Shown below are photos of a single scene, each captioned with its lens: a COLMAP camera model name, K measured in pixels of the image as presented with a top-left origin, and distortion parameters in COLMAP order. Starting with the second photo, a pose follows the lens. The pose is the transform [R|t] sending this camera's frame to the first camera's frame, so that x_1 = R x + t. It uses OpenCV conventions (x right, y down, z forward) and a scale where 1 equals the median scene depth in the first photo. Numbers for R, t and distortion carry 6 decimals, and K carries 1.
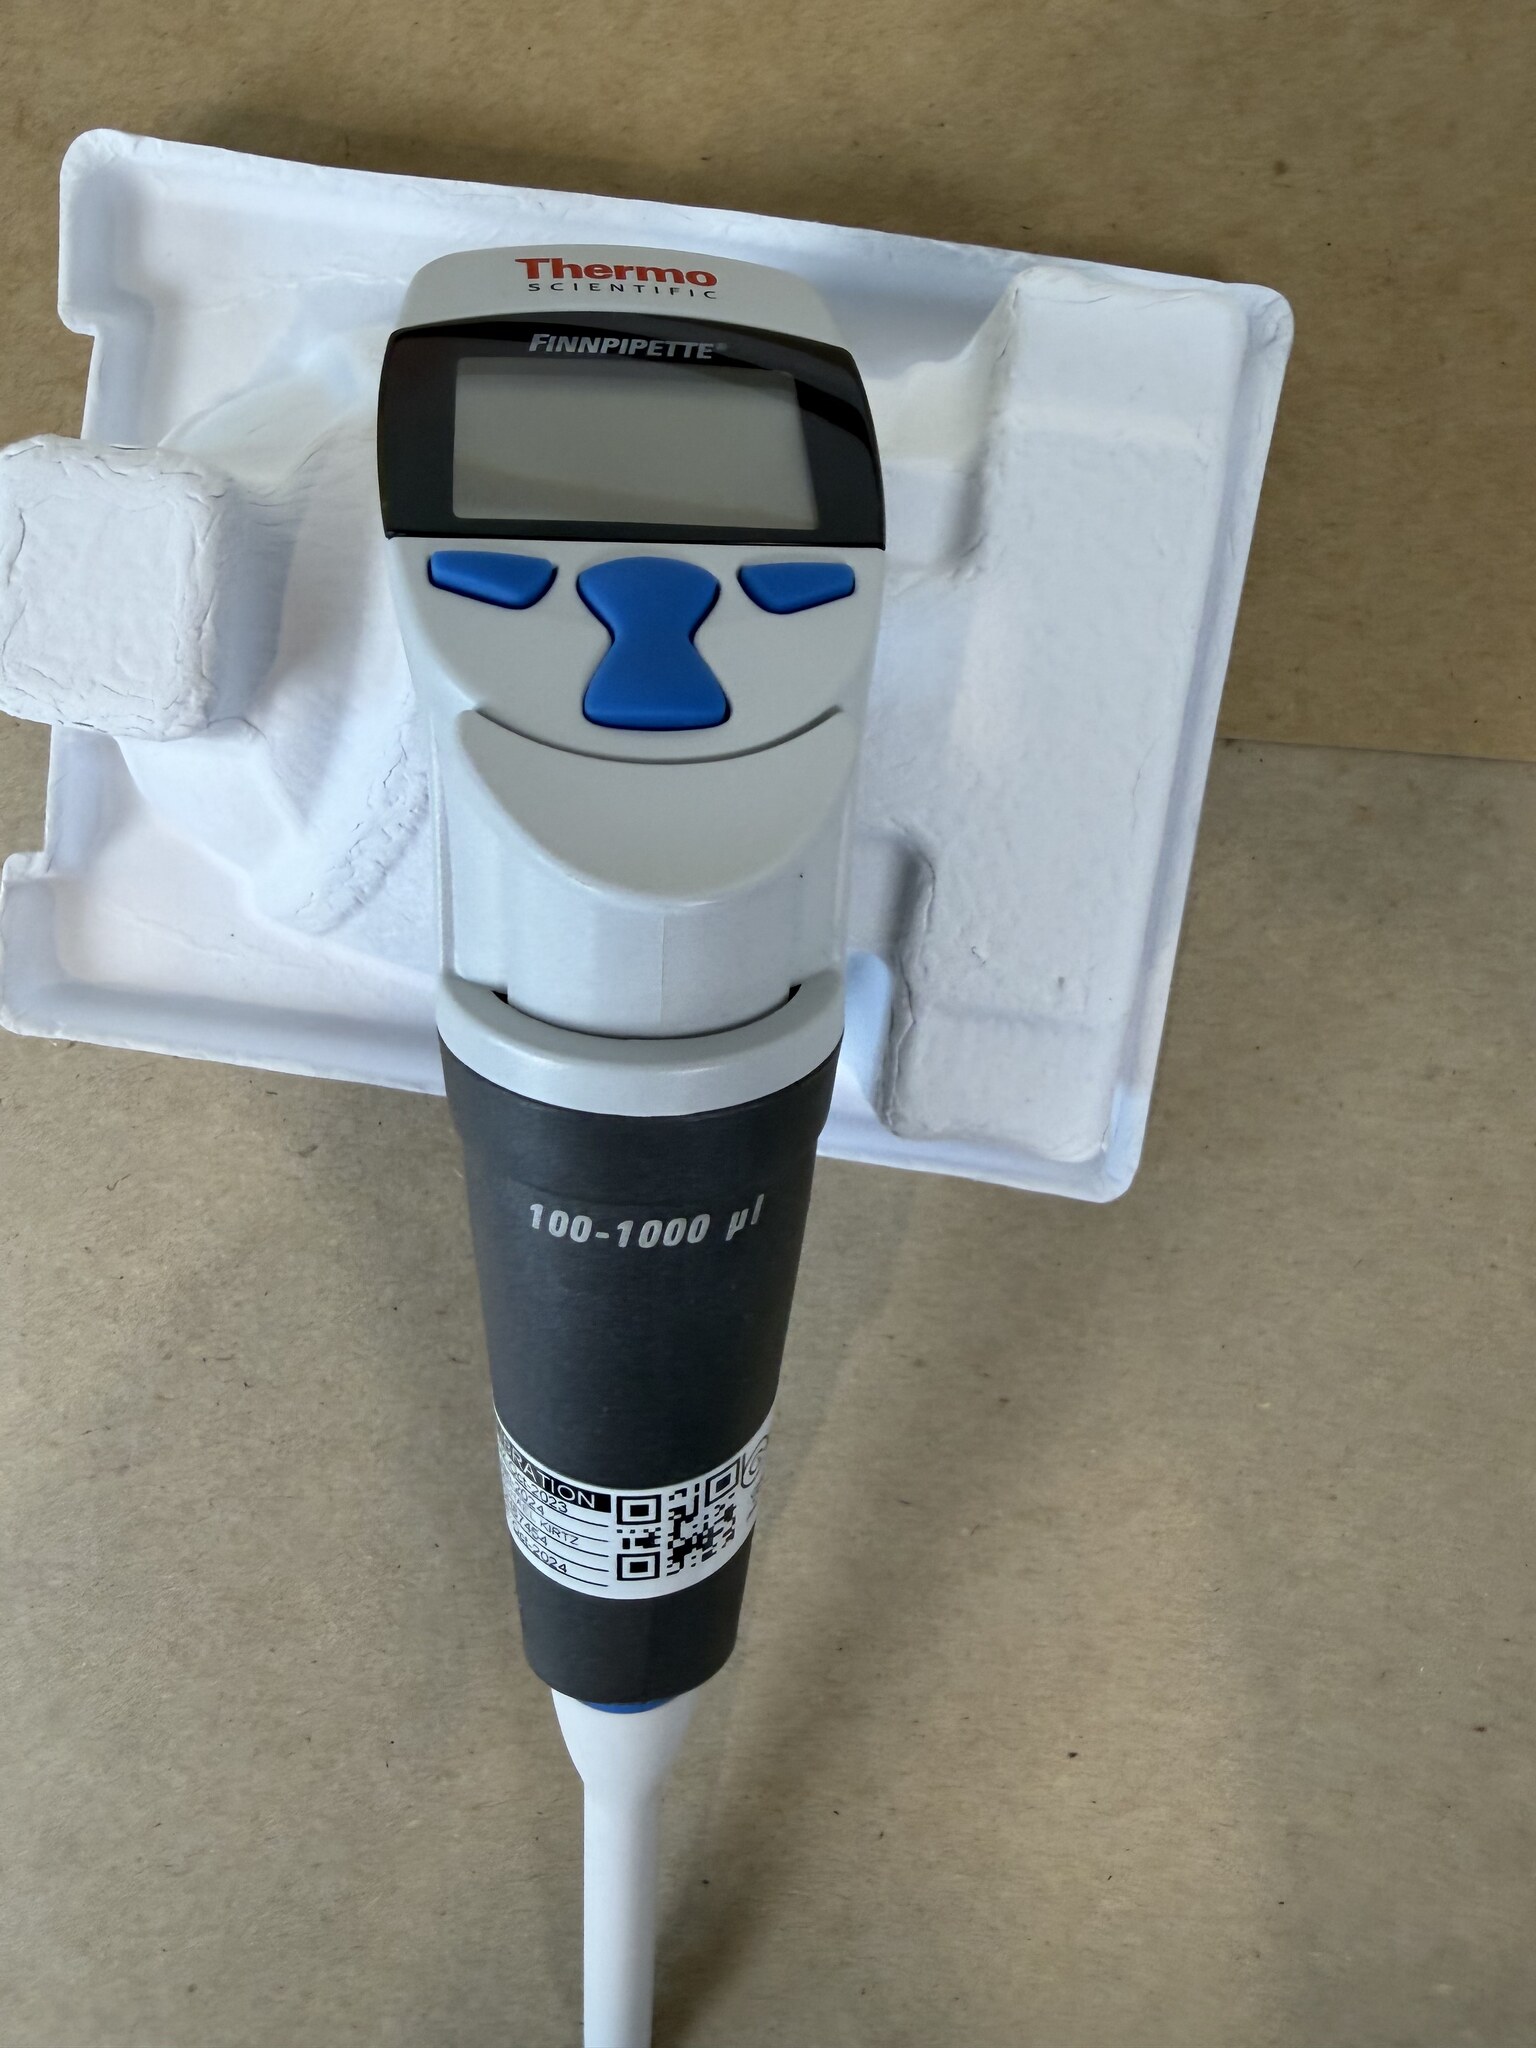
lens RADIAL K [[1463.2, 0, 765.1], [0, 1463.2, 927.4], [0, 0, 1]] dist [-0.000321, 0.011142]
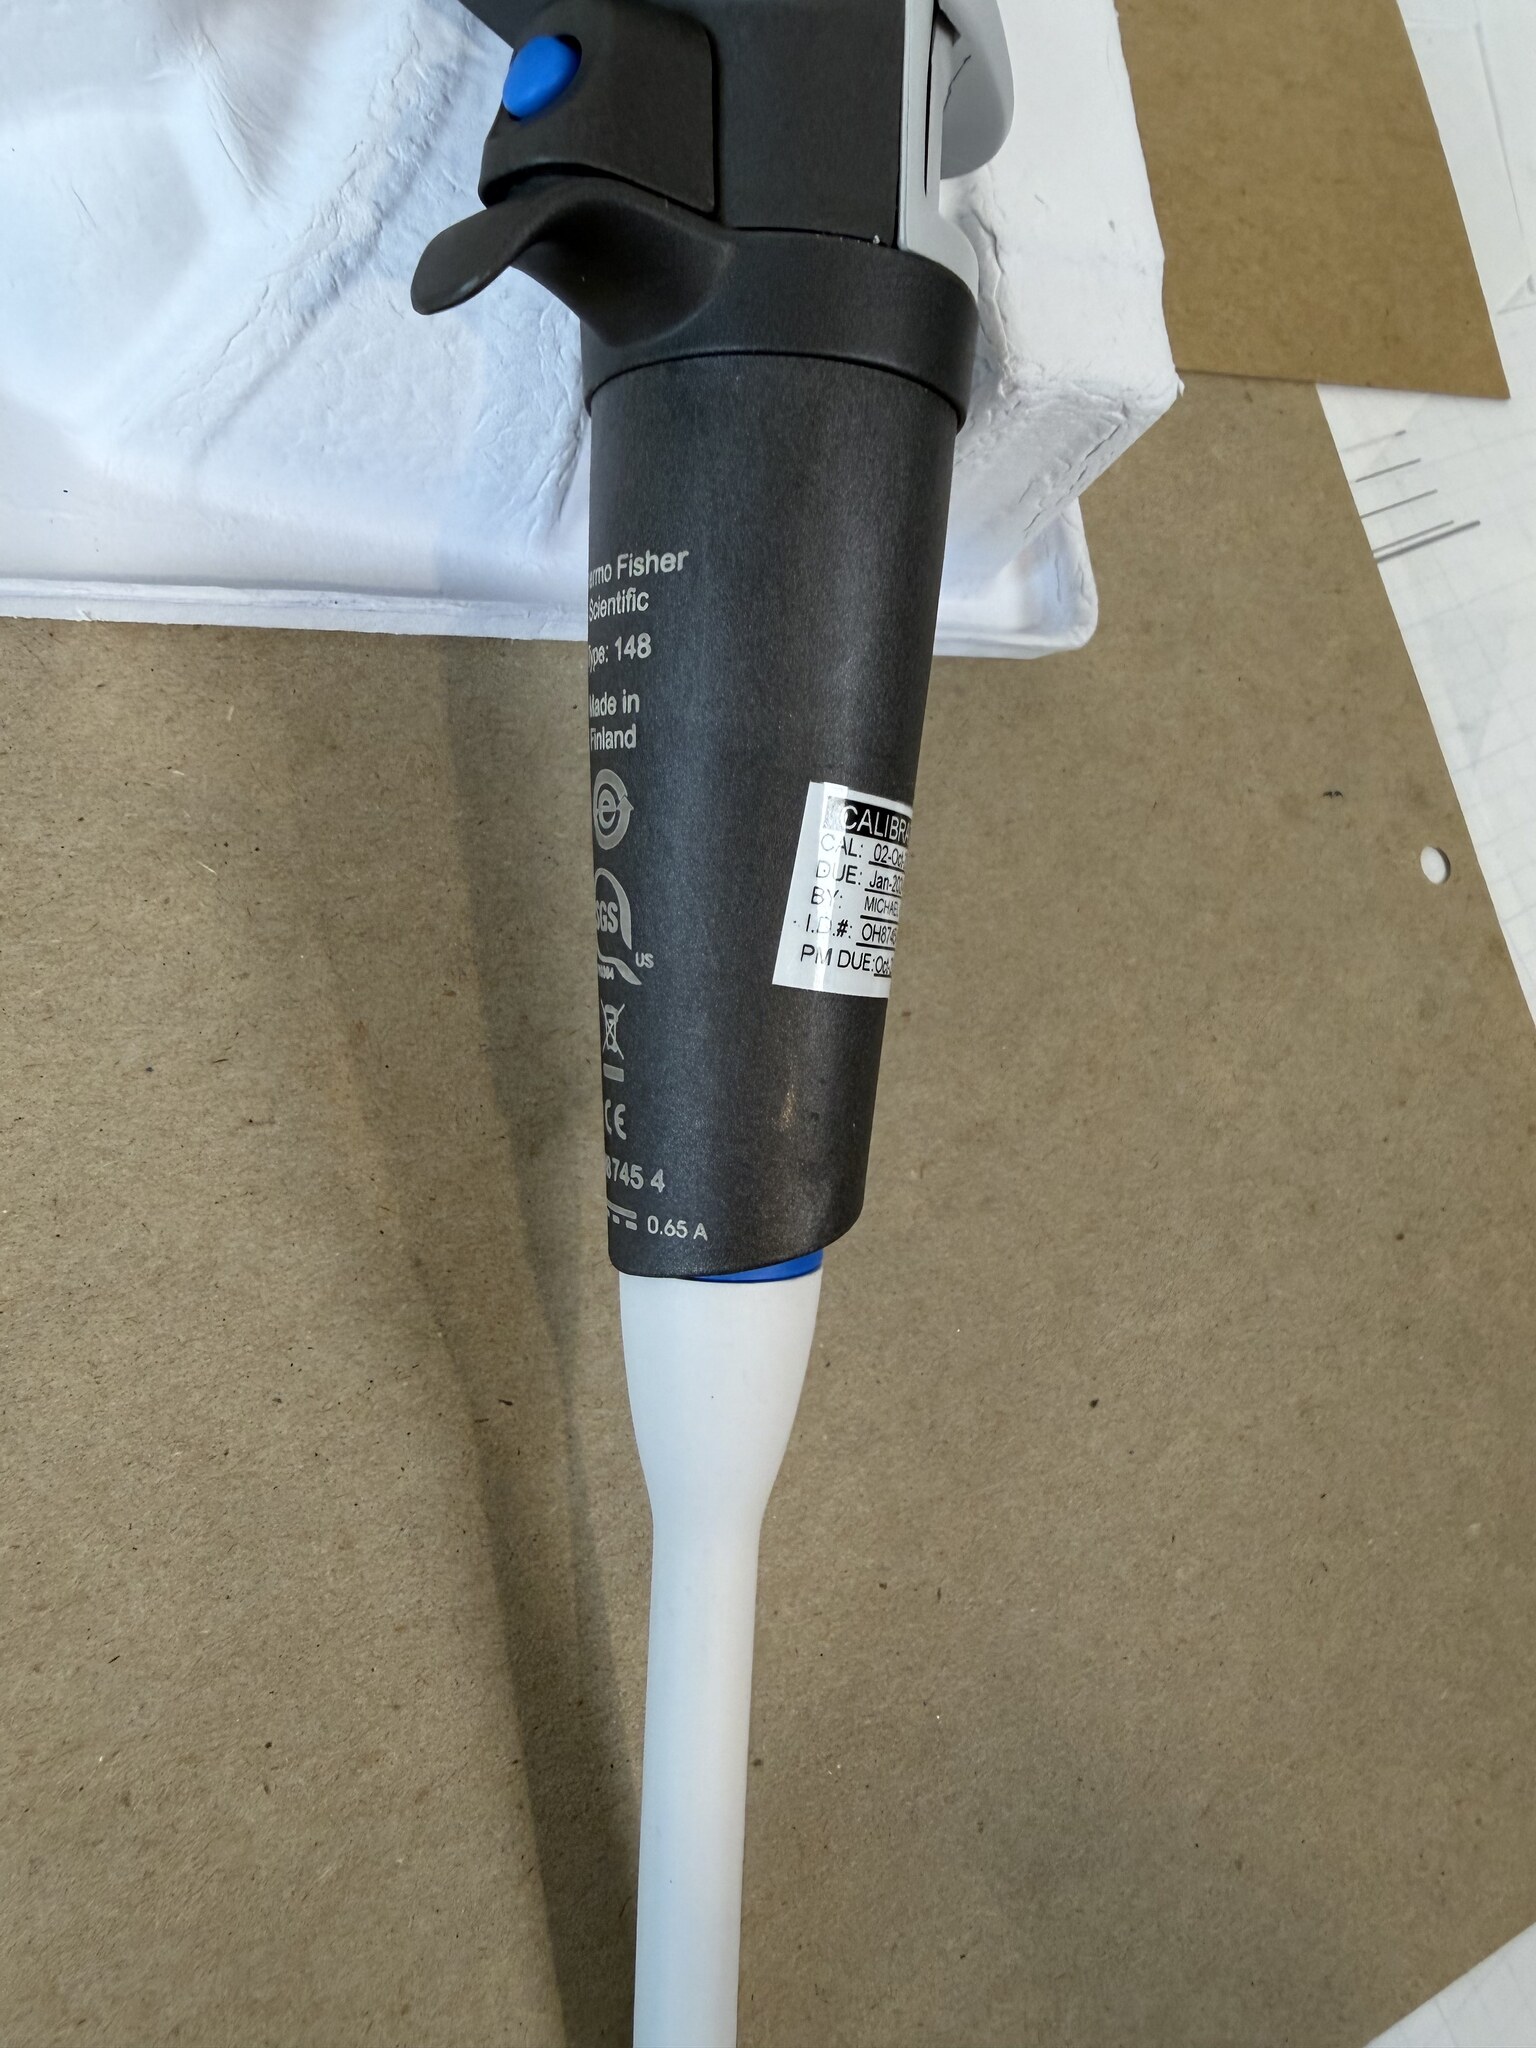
lens RADIAL K [[1463.2, 0, 754.7], [0, 1463.2, 926.1], [0, 0, 1]] dist [-0.000321, 0.011142]
pose [[0.865695, -0.160661, 0.474088, -0.323237], [0.291090, 0.932068, -0.215675, 0.432255], [-0.407232, 0.324711, 0.853654, 0.260512]]
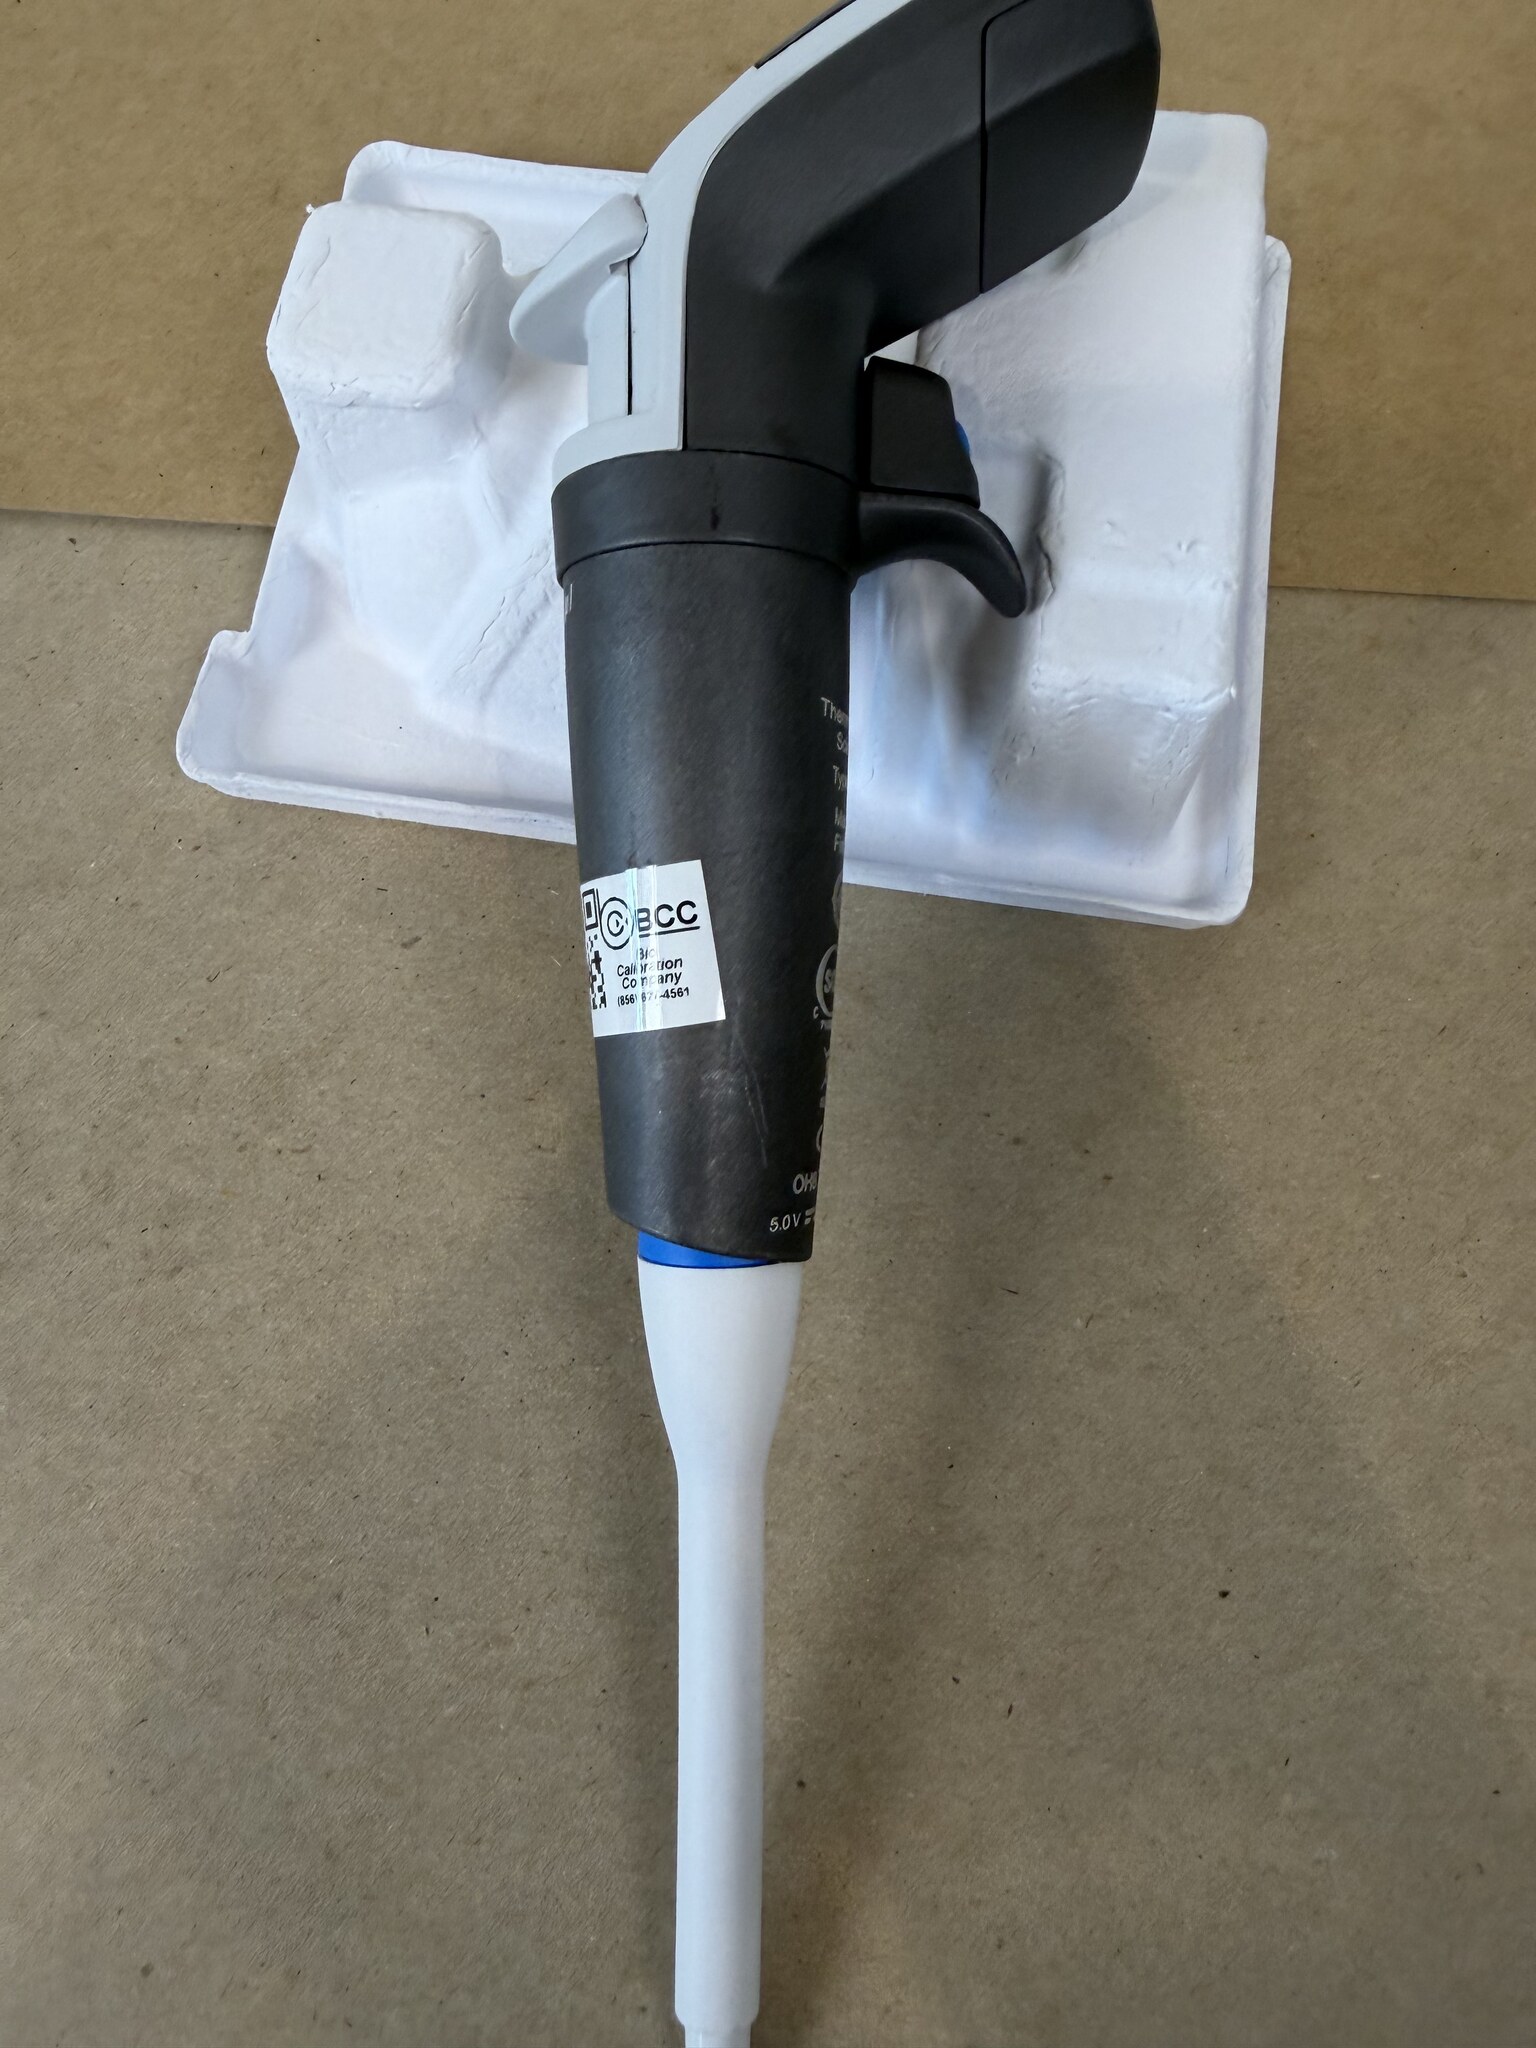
lens RADIAL K [[1463.2, 0, 772.6], [0, 1463.2, 916.4], [0, 0, 1]] dist [-0.000321, 0.011142]
pose [[0.999775, 0.006275, 0.020281, -0.078473], [0.002515, 0.913587, -0.406635, 0.551199], [-0.021080, 0.406594, 0.913366, 0.047483]]
